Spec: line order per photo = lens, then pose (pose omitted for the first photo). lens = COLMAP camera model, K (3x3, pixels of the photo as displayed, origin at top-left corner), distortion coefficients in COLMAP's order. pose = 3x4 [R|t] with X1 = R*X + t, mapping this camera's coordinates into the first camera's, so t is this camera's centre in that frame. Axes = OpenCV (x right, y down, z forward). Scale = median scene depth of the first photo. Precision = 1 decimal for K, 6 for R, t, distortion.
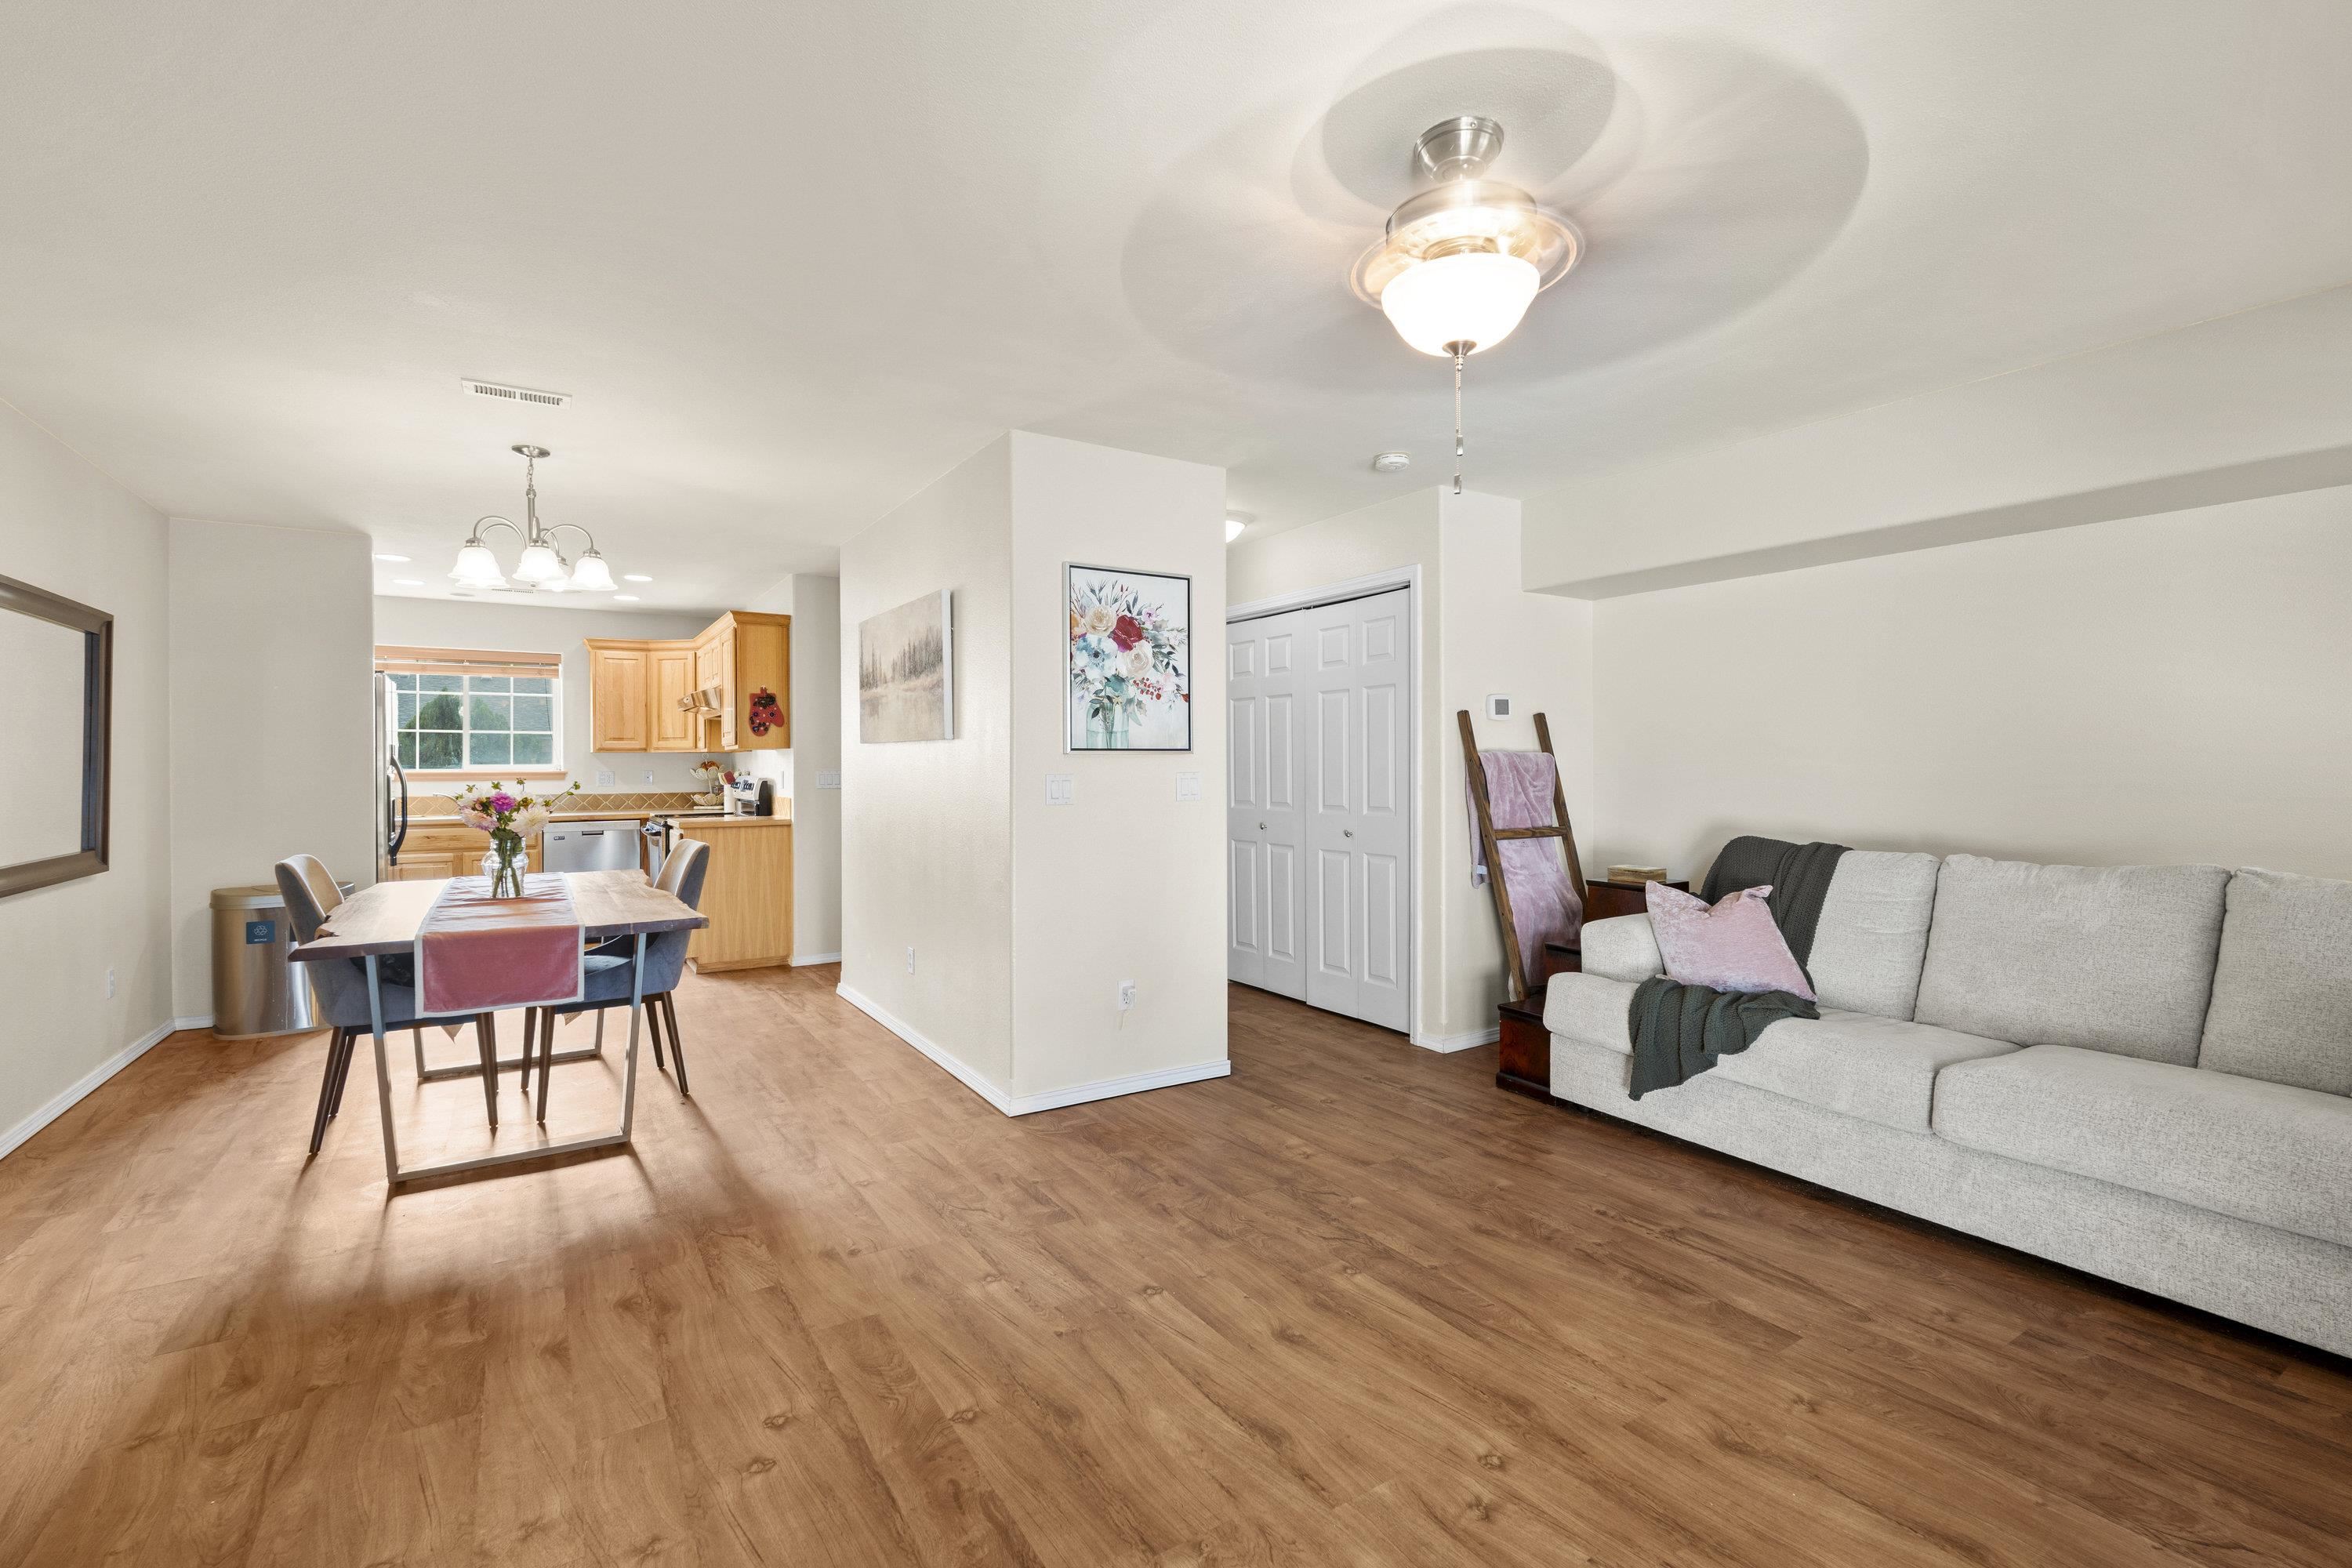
lens RADIAL K [[1037.8, 0, 1172.8], [0, 1037.8, 760.3], [0, 0, 1]] dist [-0.002002, 0.000031]
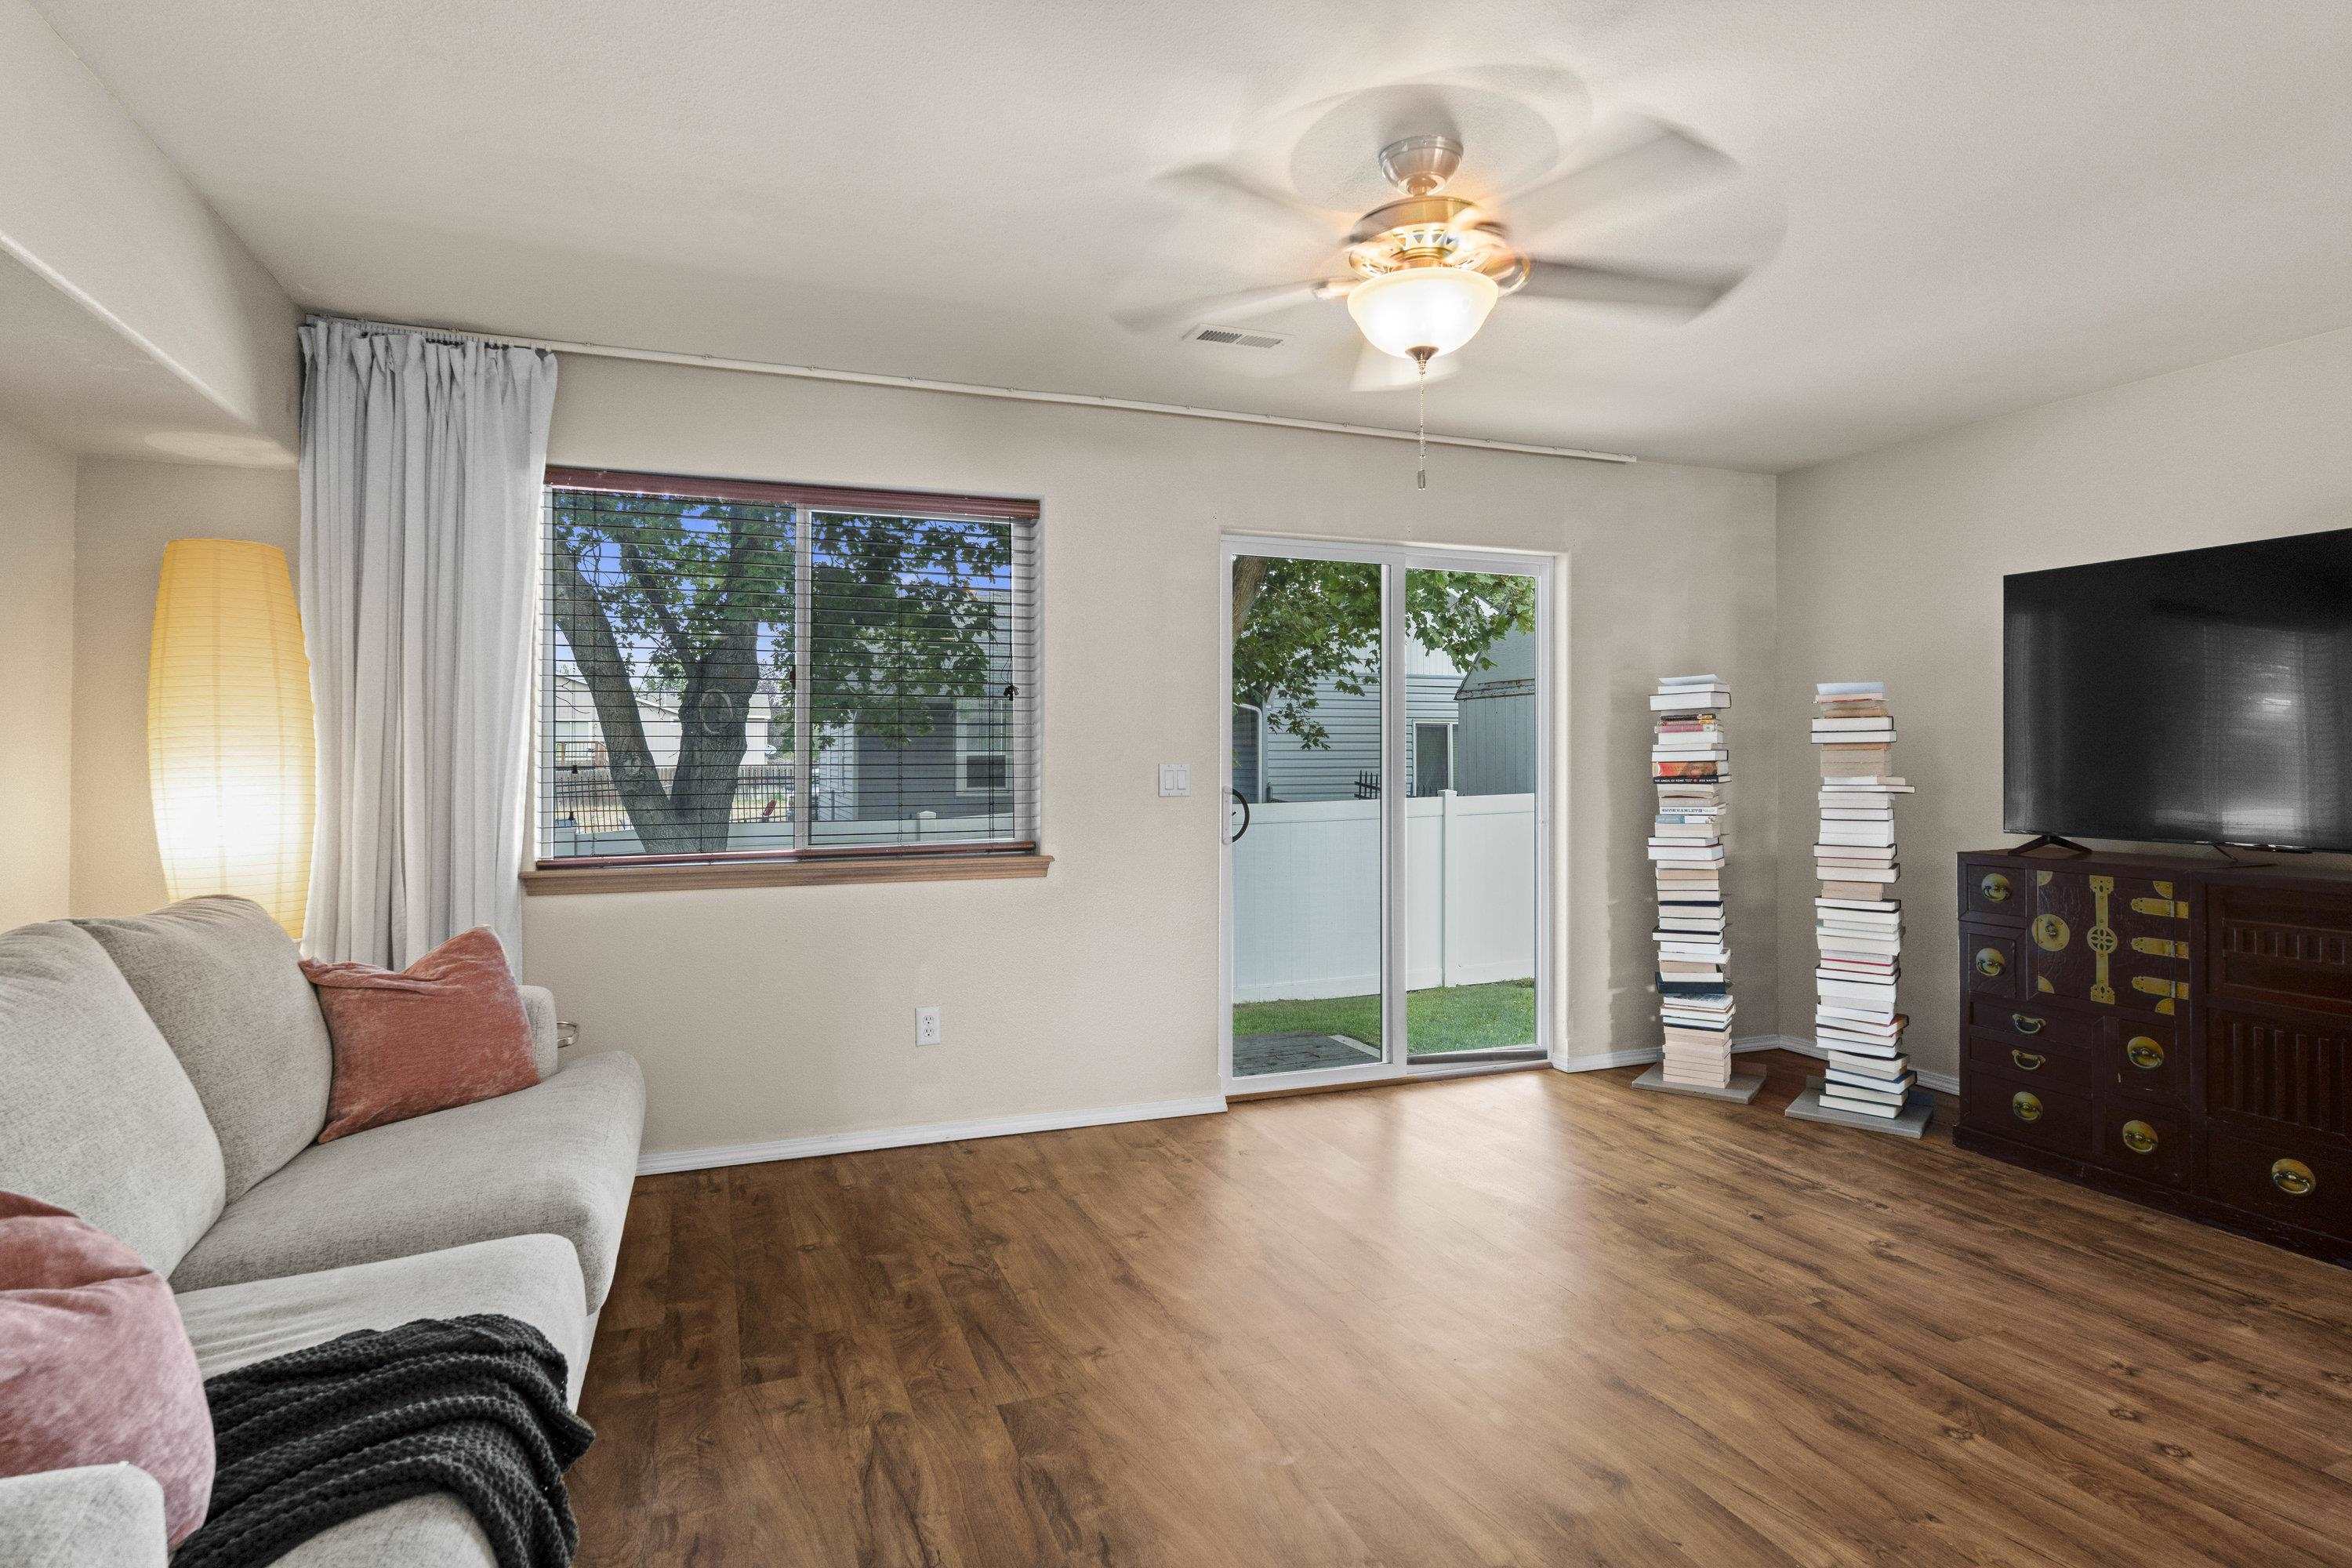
lens RADIAL K [[1240.2, 0, 1168.7], [0, 1240.2, 736.3], [0, 0, 1]] dist [0.000889, -0.002230]
pose [[-0.980102, 0.008735, 0.198300, 0.106668], [0.004659, 0.999768, -0.021016, 0.003671], [-0.198438, -0.019674, -0.979916, 0.863653]]
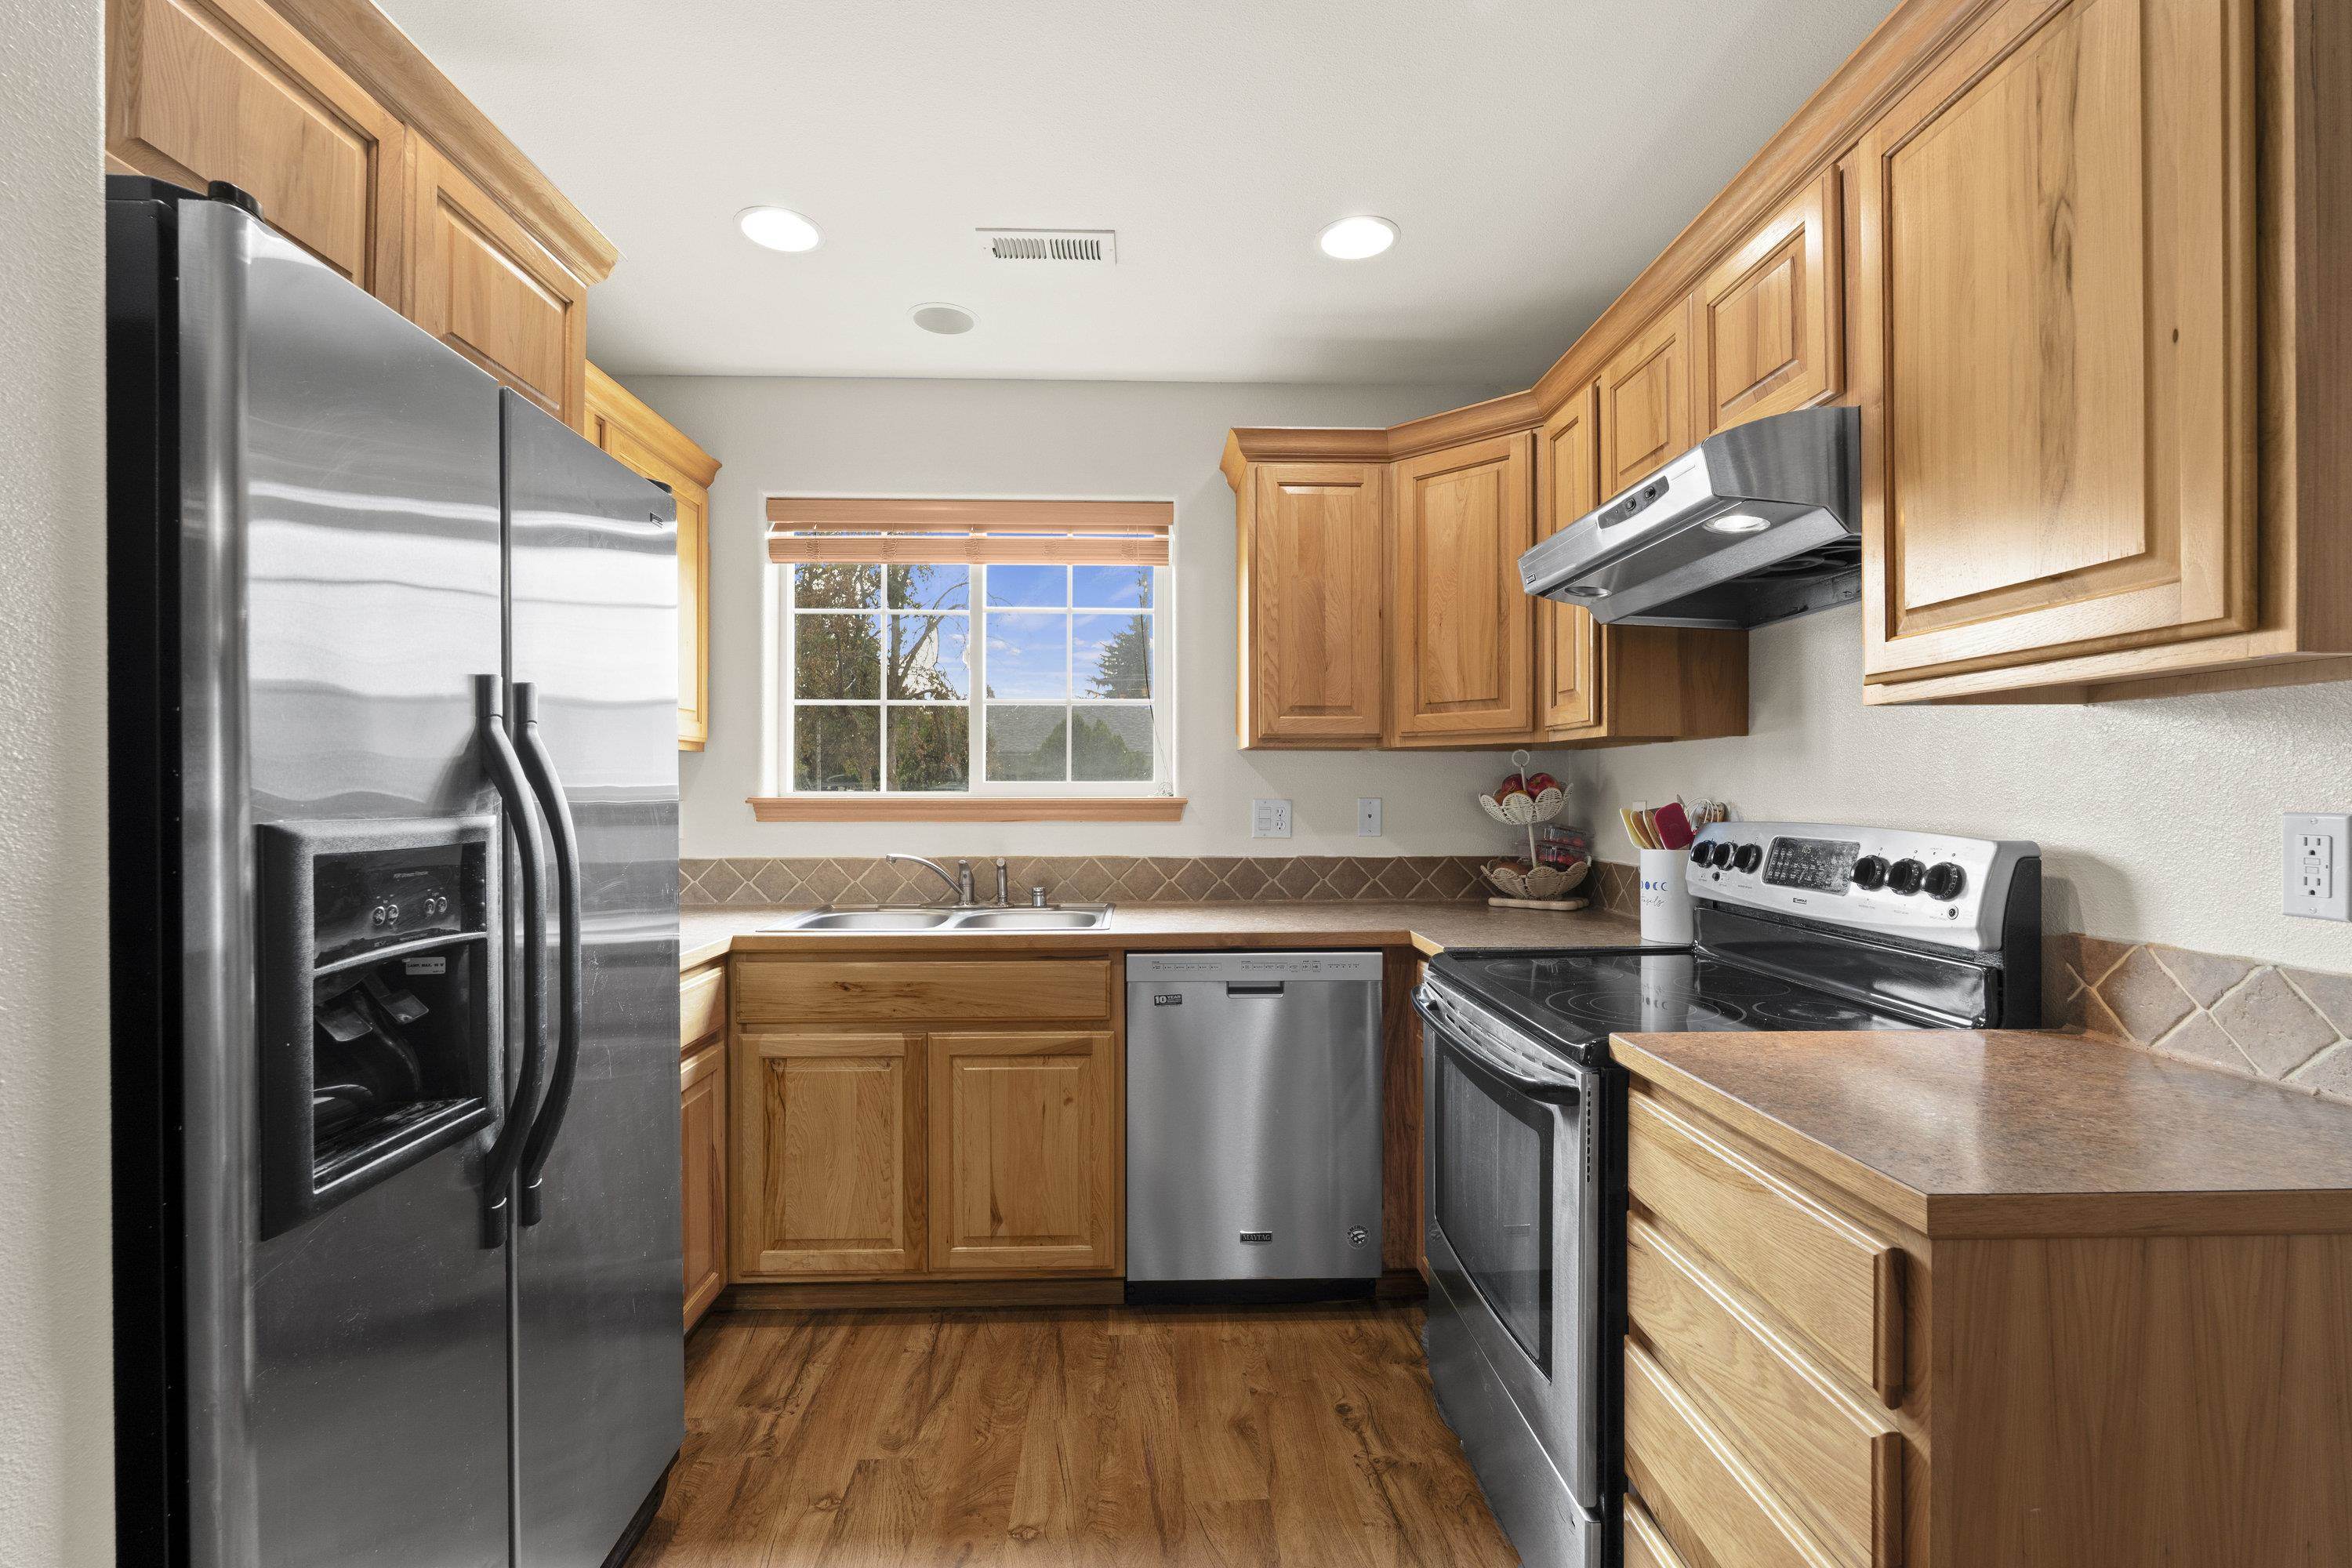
lens RADIAL K [[1037.8, 0, 1166.5], [0, 1037.8, 794.7], [0, 0, 1]] dist [-0.002002, 0.000031]
pose [[0.856220, 0.007023, -0.516564, -0.568089], [-0.002166, 0.999948, 0.010005, 0.007504], [0.516607, -0.007448, 0.856190, 0.967376]]
